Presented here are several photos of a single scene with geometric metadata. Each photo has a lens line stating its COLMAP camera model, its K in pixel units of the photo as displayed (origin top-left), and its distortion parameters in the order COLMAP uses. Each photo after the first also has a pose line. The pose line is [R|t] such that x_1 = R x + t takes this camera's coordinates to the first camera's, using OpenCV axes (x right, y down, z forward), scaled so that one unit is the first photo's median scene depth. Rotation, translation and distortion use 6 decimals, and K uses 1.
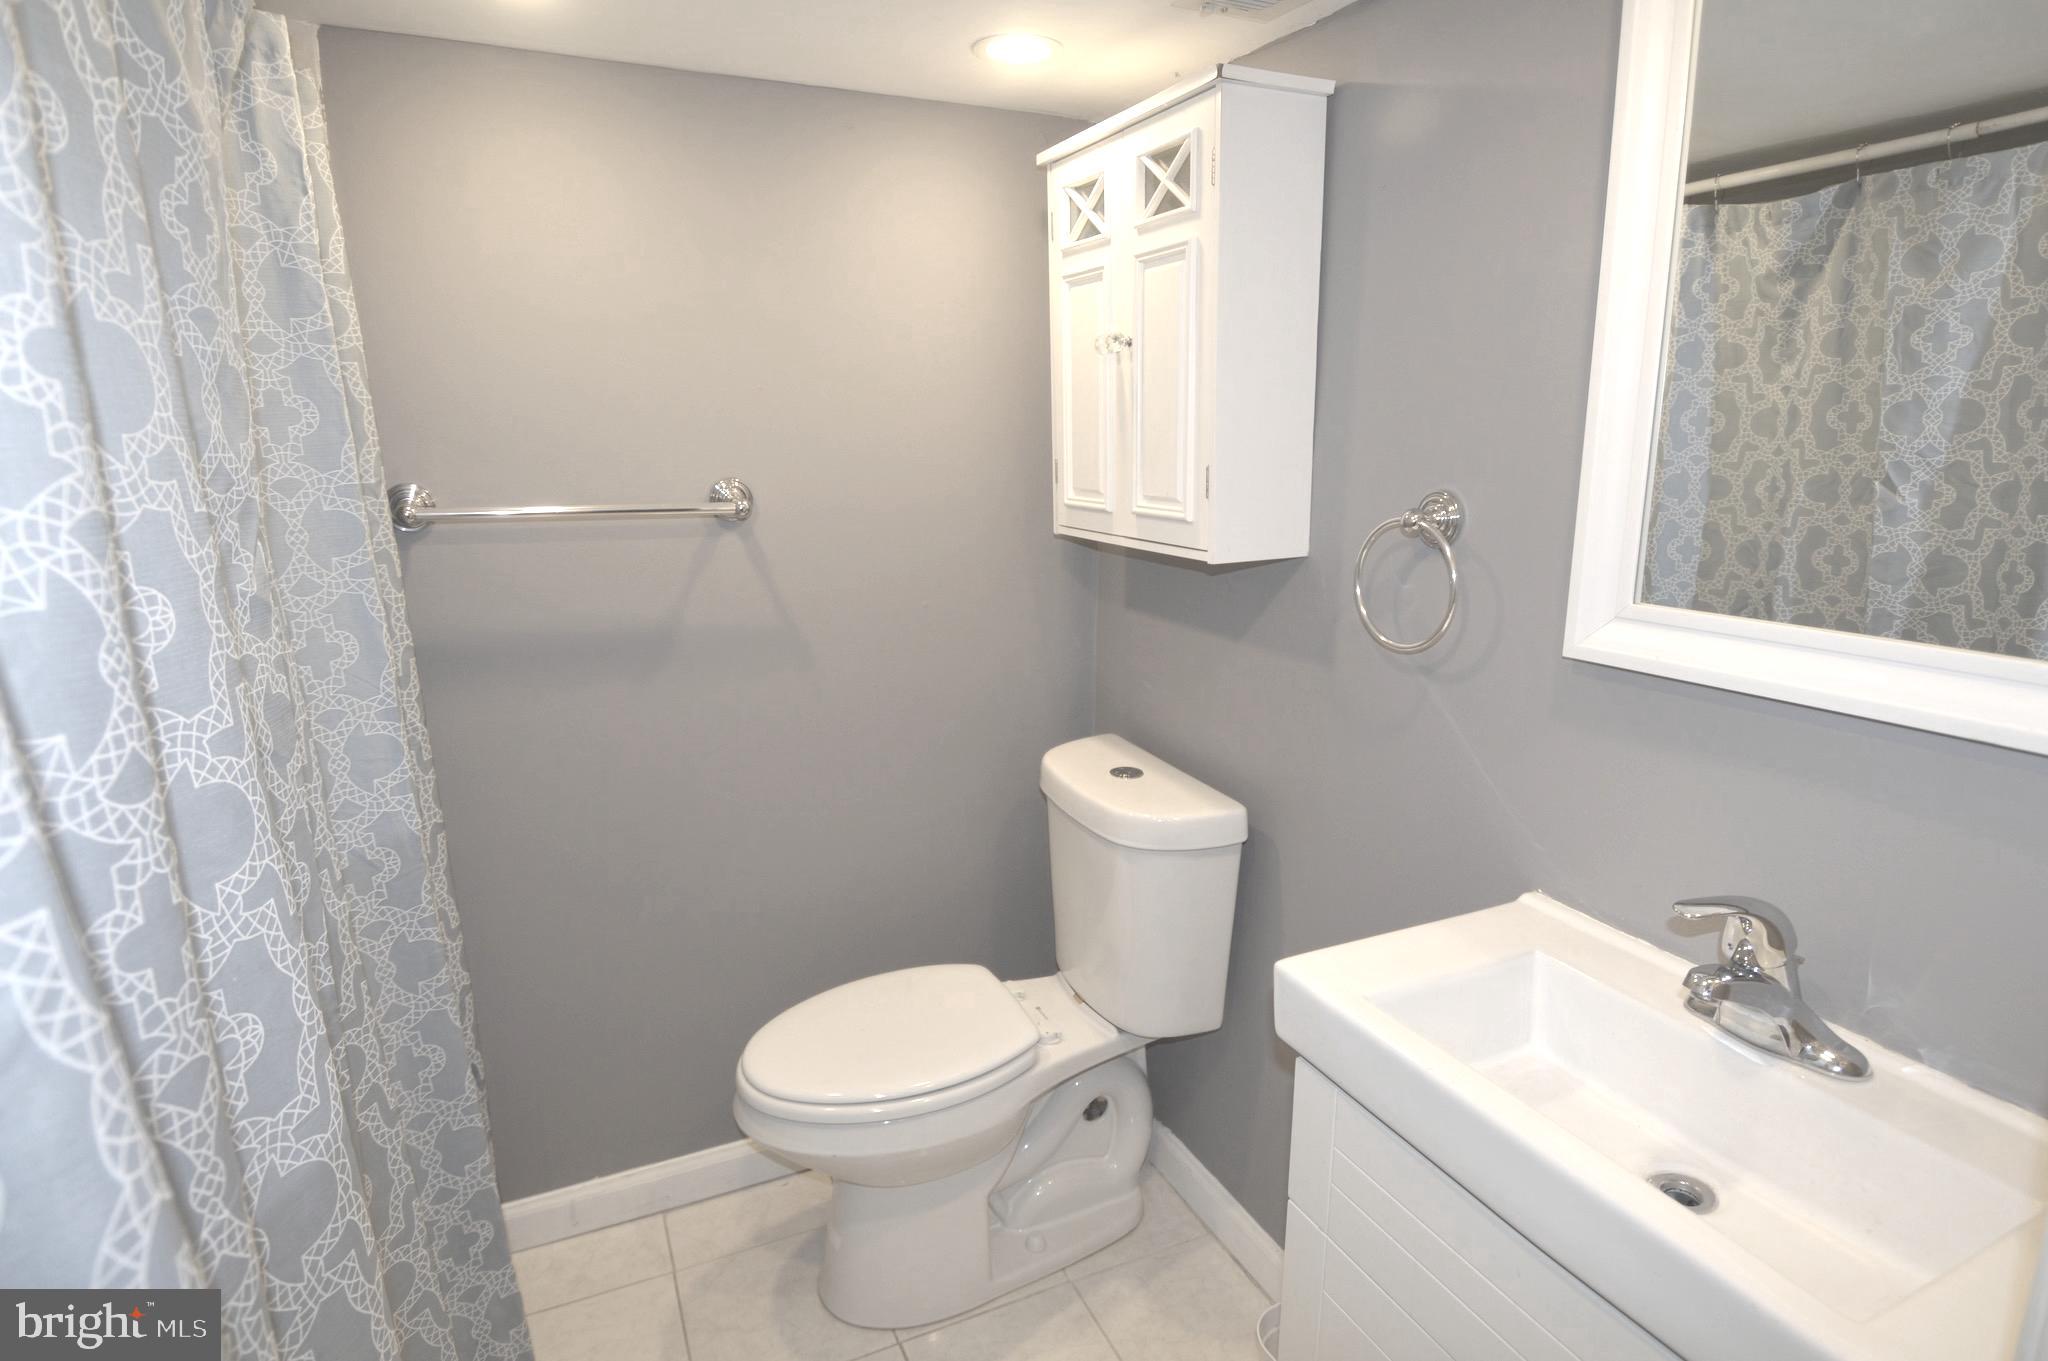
lens RADIAL K [[1091.7, 0, 1025.3], [0, 1091.7, 686.0], [0, 0, 1]] dist [0.013880, -0.021199]
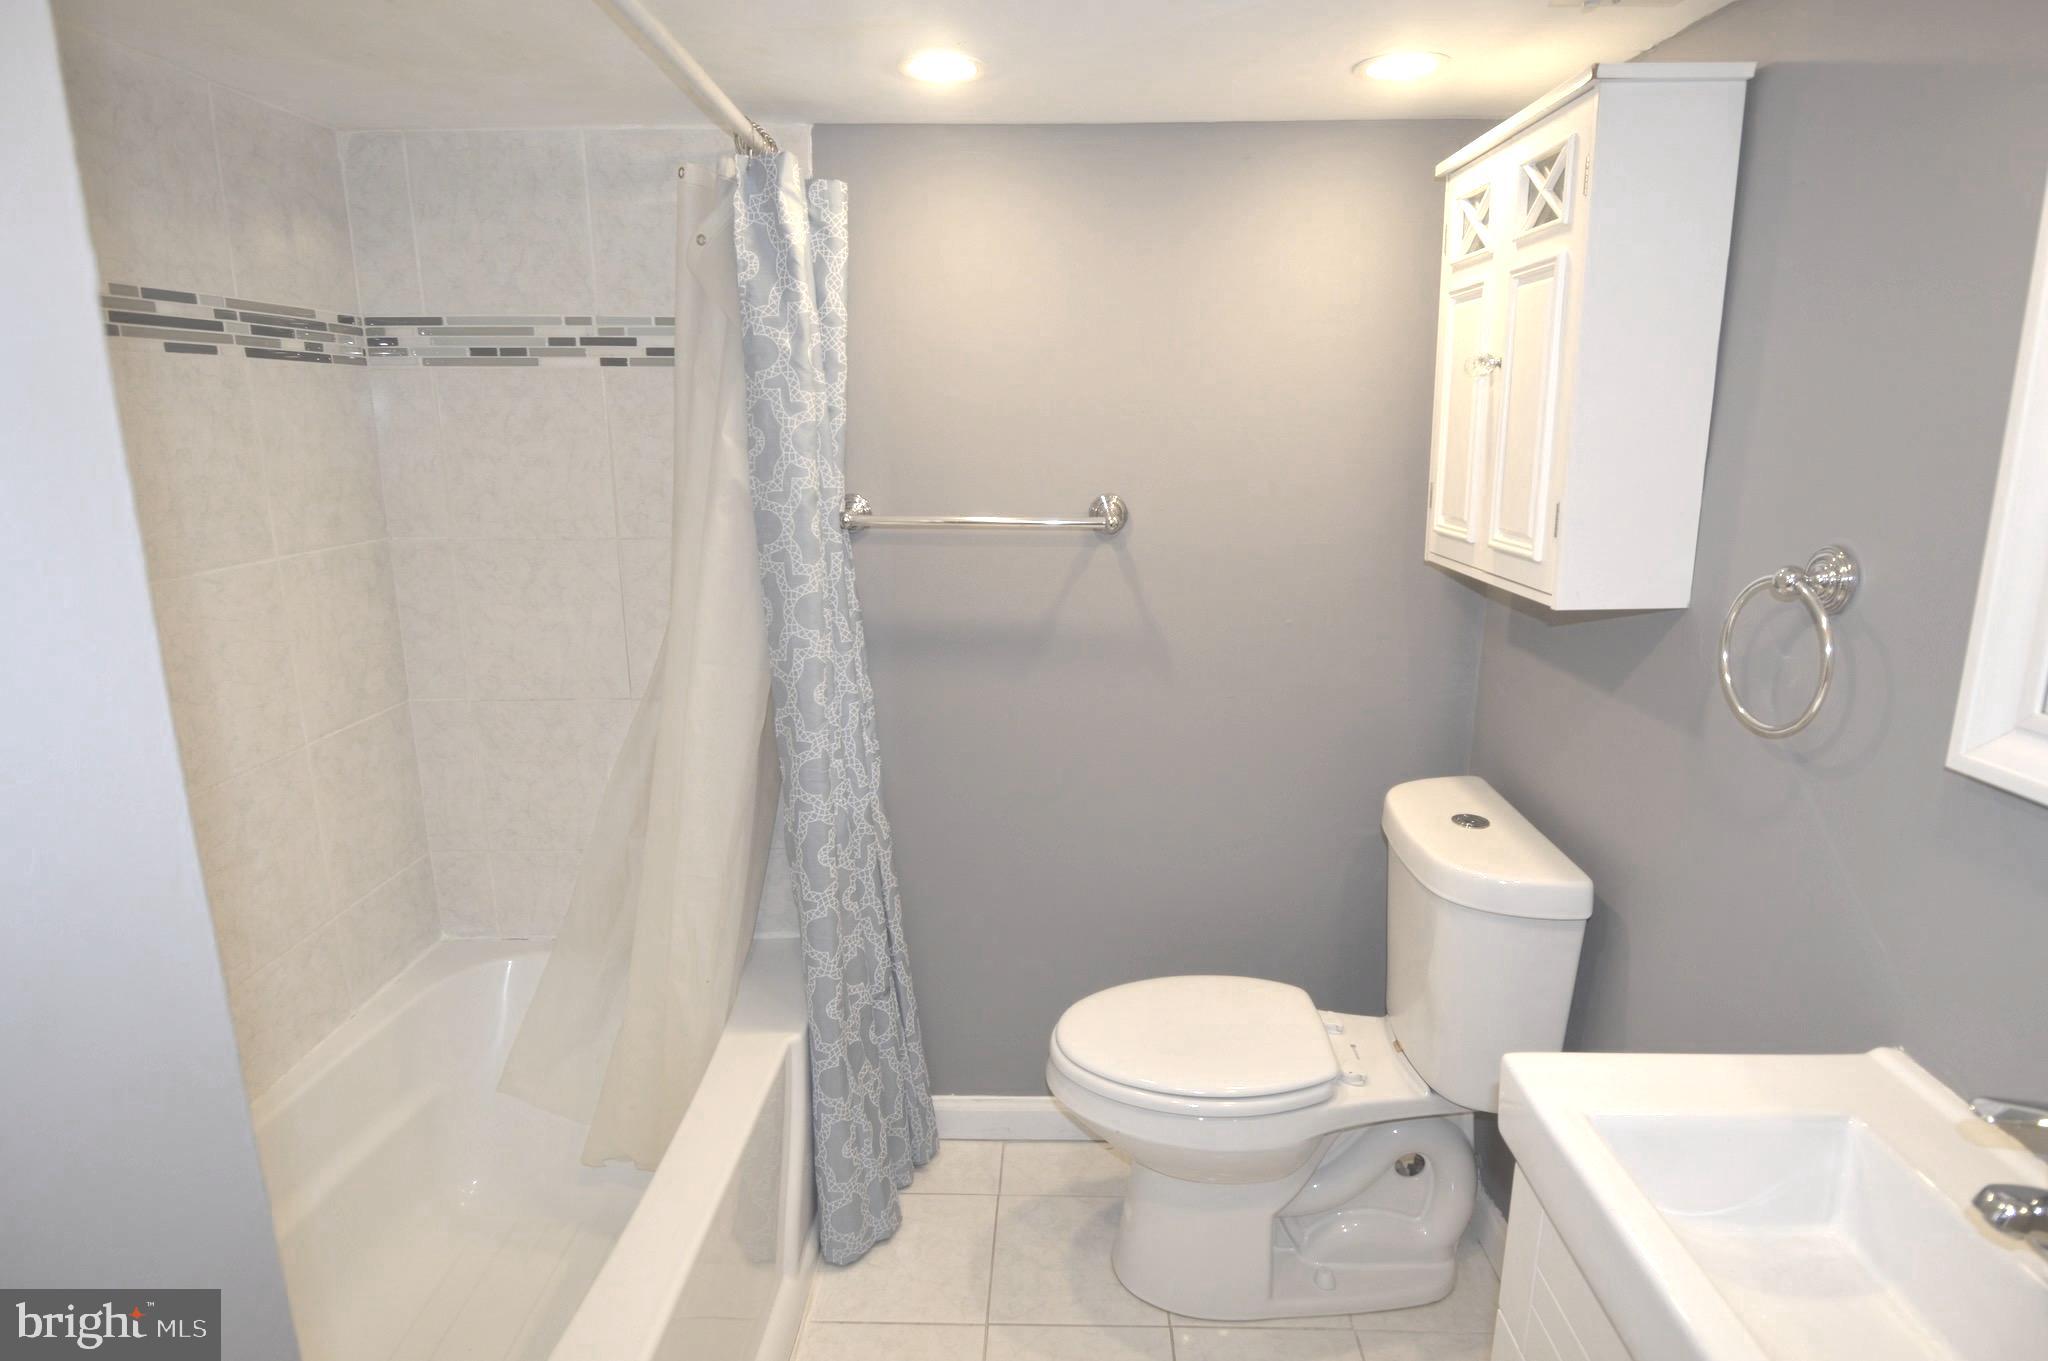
lens RADIAL K [[1091.7, 0, 1027.4], [0, 1091.7, 685.0], [0, 0, 1]] dist [0.013880, -0.021199]
pose [[0.894002, 0.103491, -0.435947, 0.156671], [-0.098510, 0.994552, 0.034084, -0.032279], [0.437100, 0.012475, 0.899327, -0.009171]]
